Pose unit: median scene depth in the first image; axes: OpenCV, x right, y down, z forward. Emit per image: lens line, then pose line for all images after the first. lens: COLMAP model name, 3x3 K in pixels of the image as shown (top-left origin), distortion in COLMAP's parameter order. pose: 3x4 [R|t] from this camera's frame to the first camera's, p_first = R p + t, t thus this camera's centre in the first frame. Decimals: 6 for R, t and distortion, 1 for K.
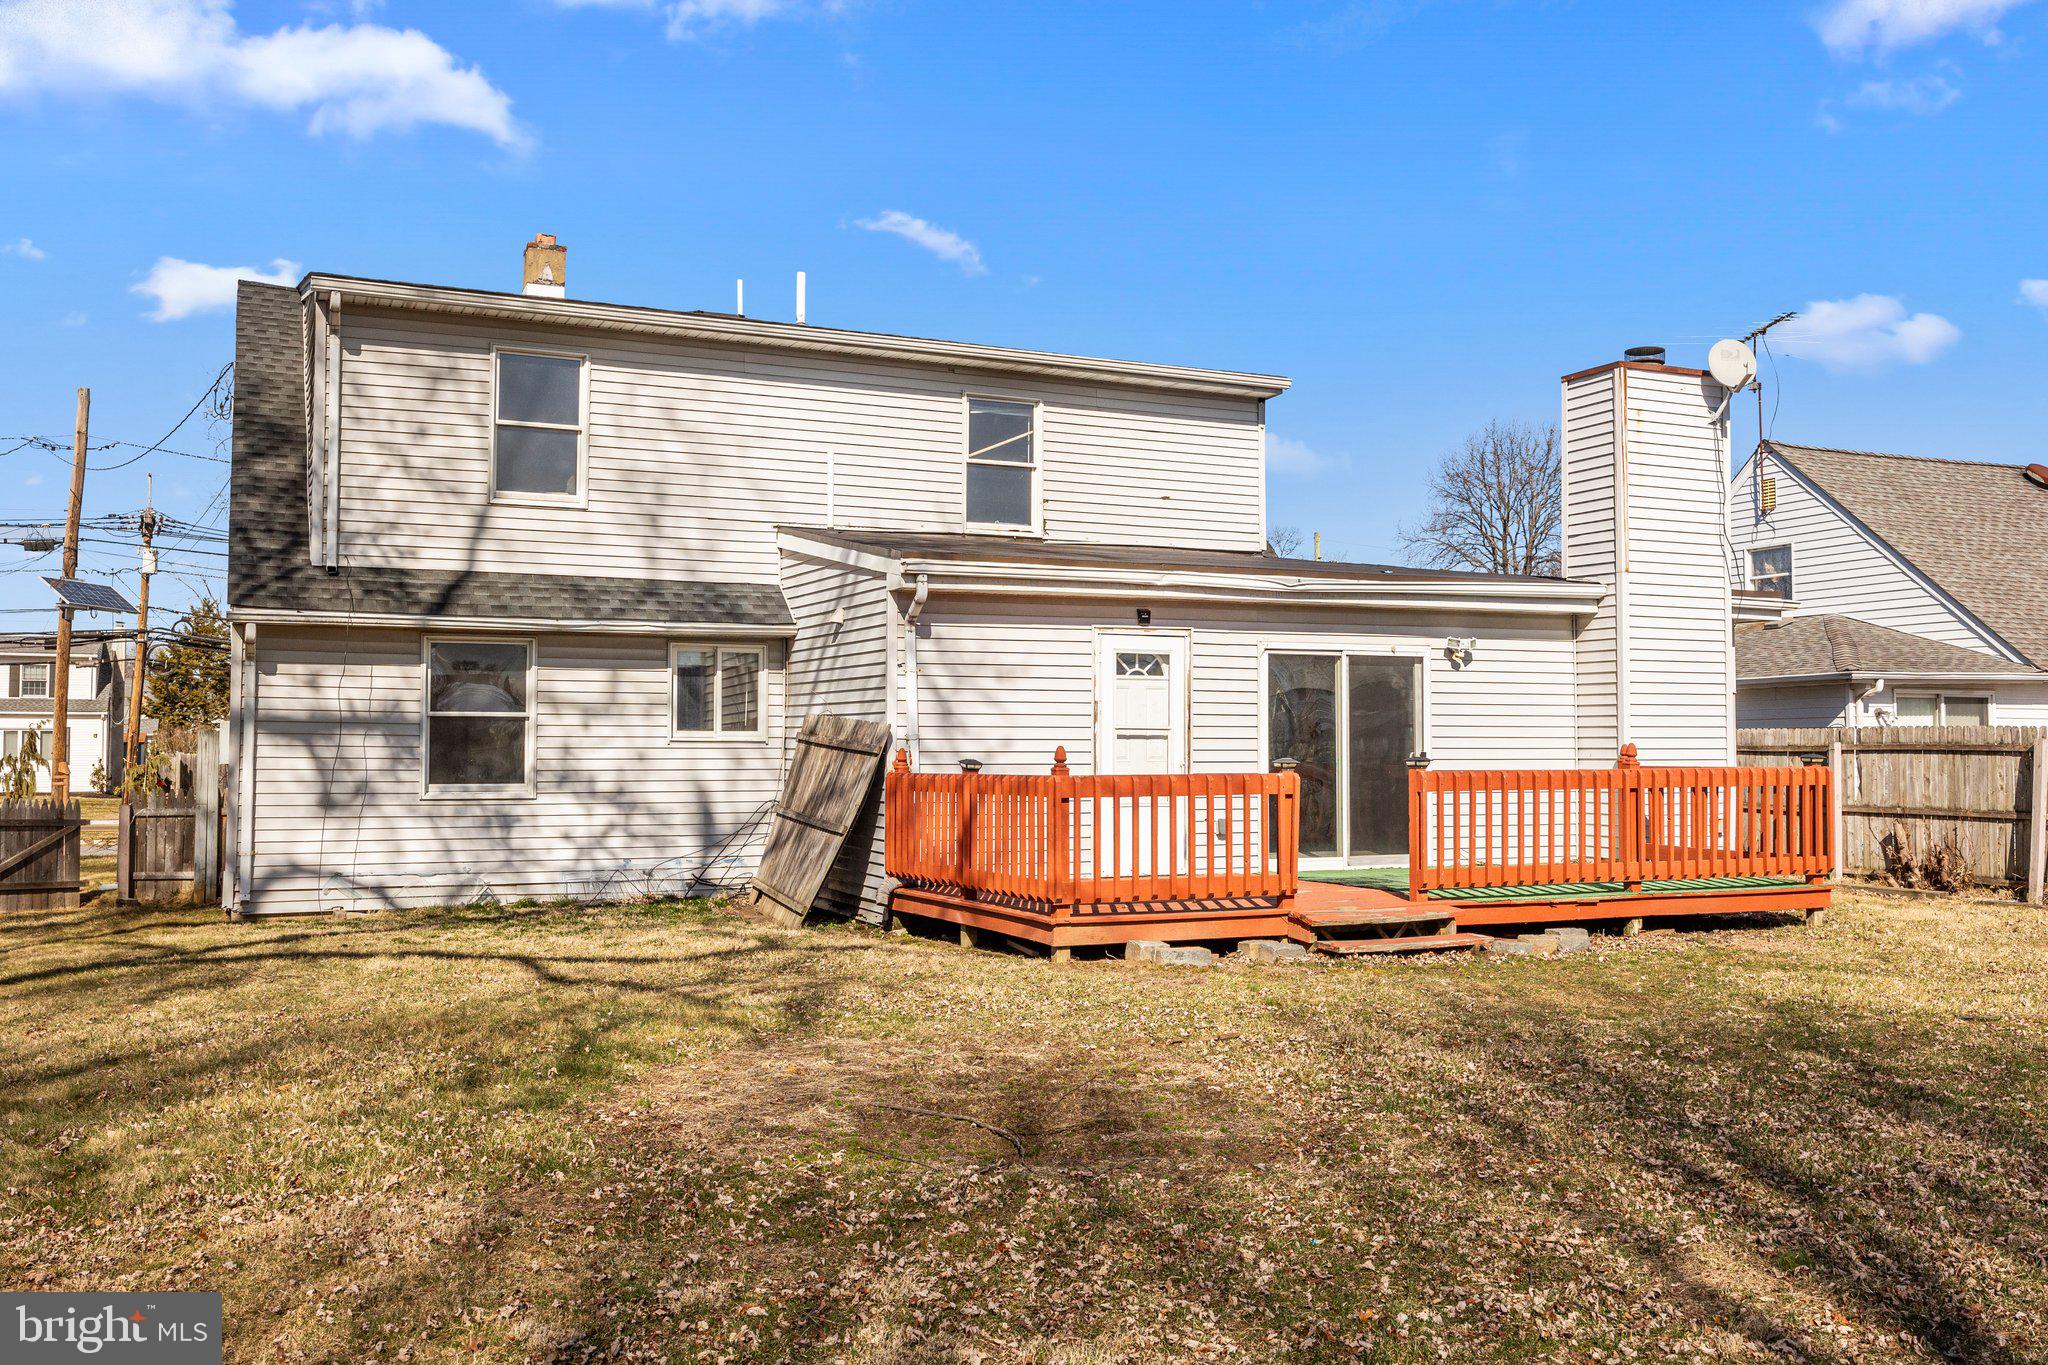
lens RADIAL K [[1827.4, 0, 1026.7], [0, 1827.4, 689.9], [0, 0, 1]] dist [0.006132, 0.001186]
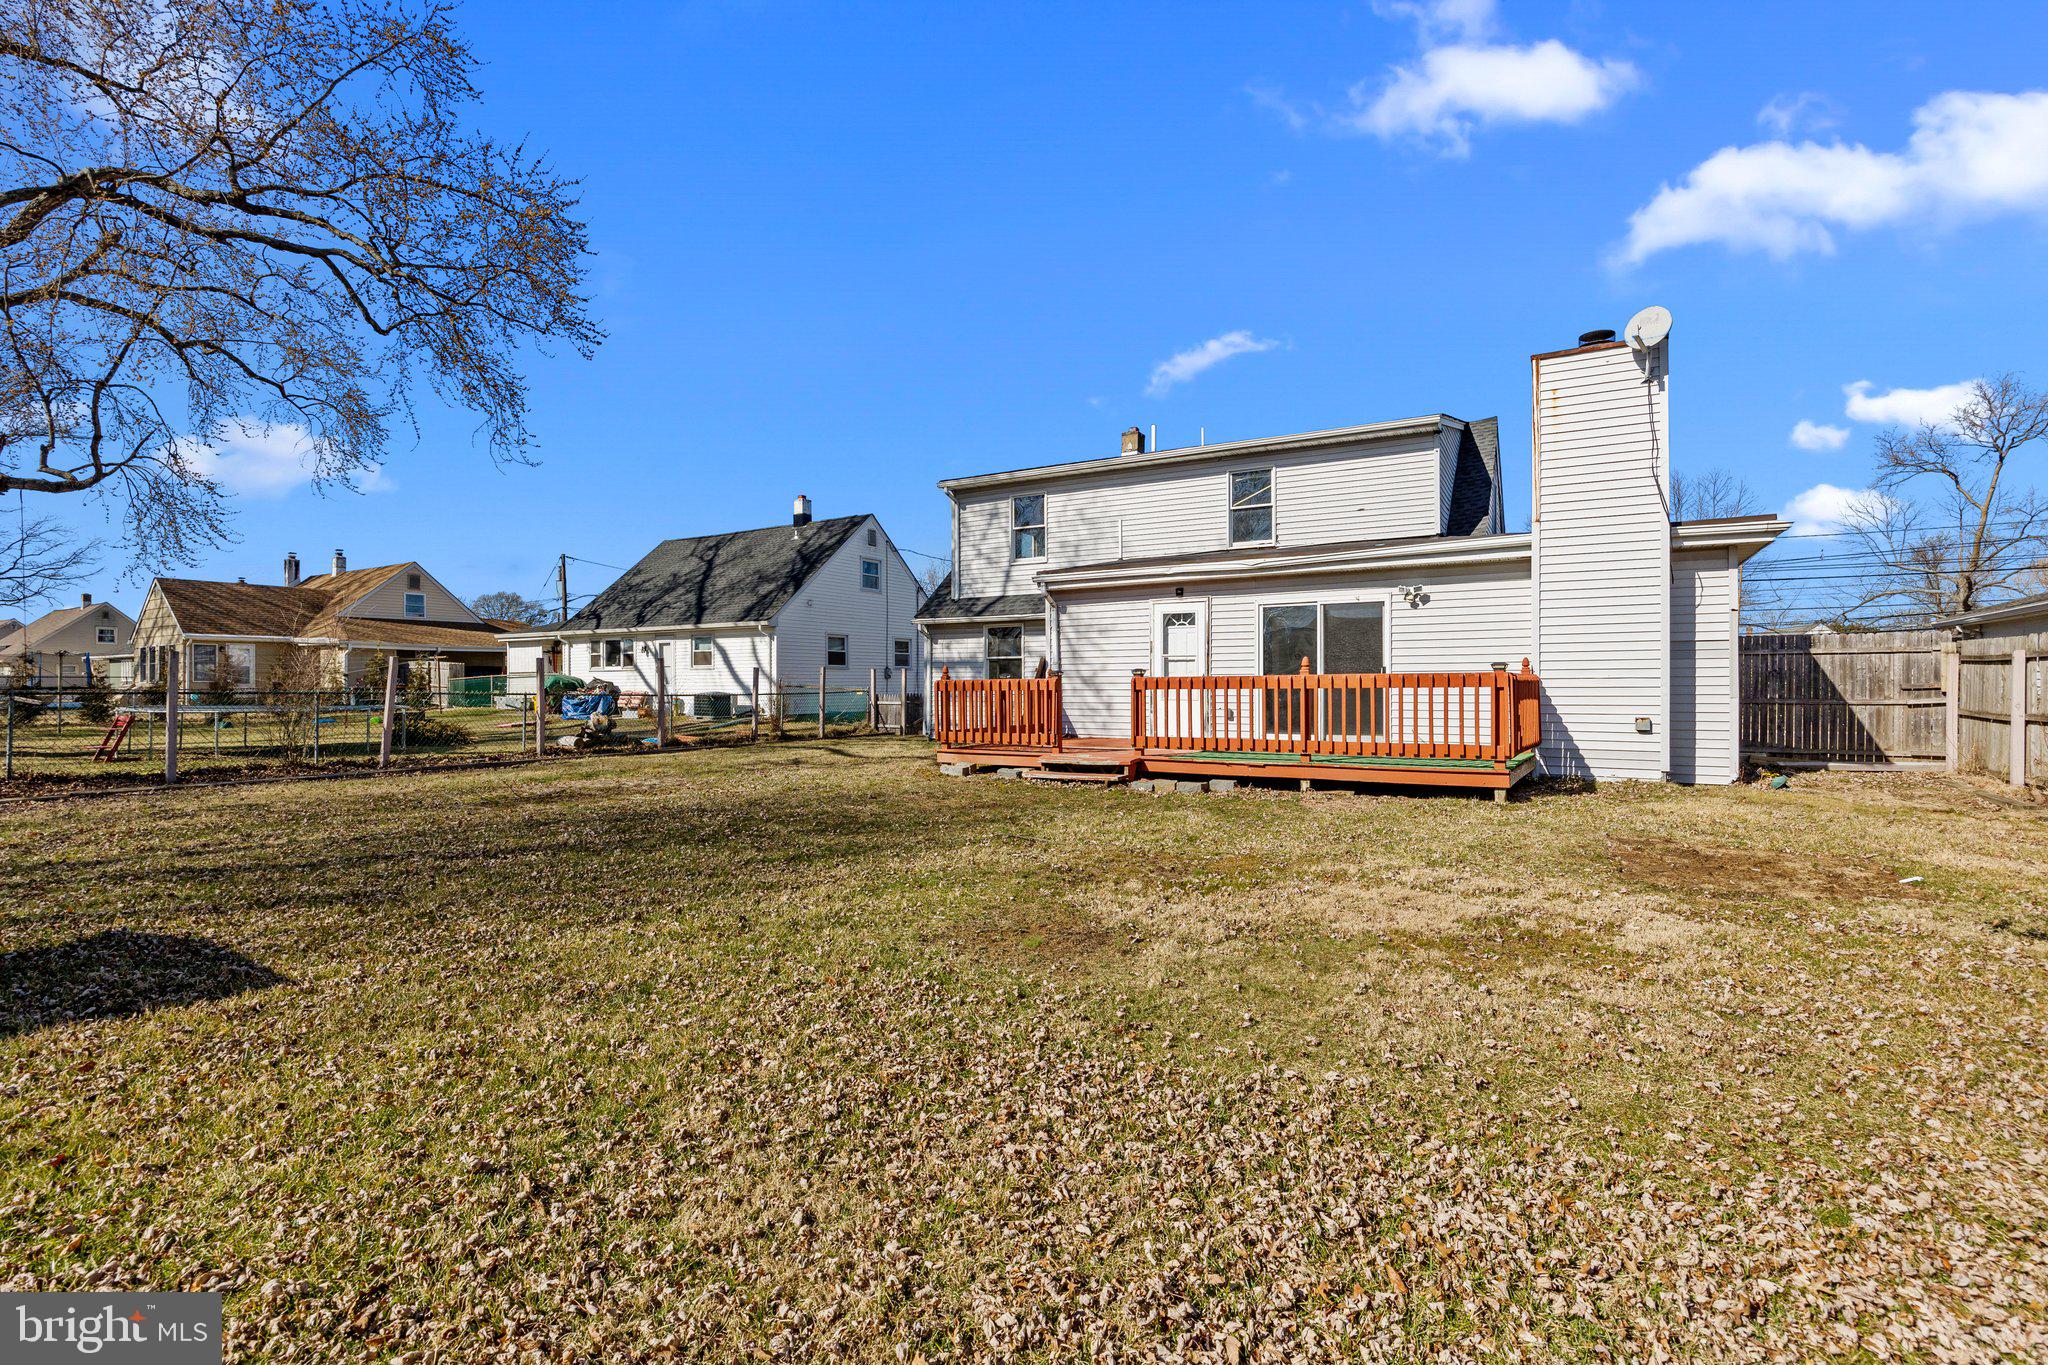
lens RADIAL K [[927.4, 0, 1027.4], [0, 927.4, 687.7], [0, 0, 1]] dist [-0.003650, -0.000171]
pose [[0.581168, -0.001038, -0.813783, 0.670702], [0.035322, 0.999089, 0.023951, 0.023818], [0.813016, -0.042664, 0.580676, 0.345338]]
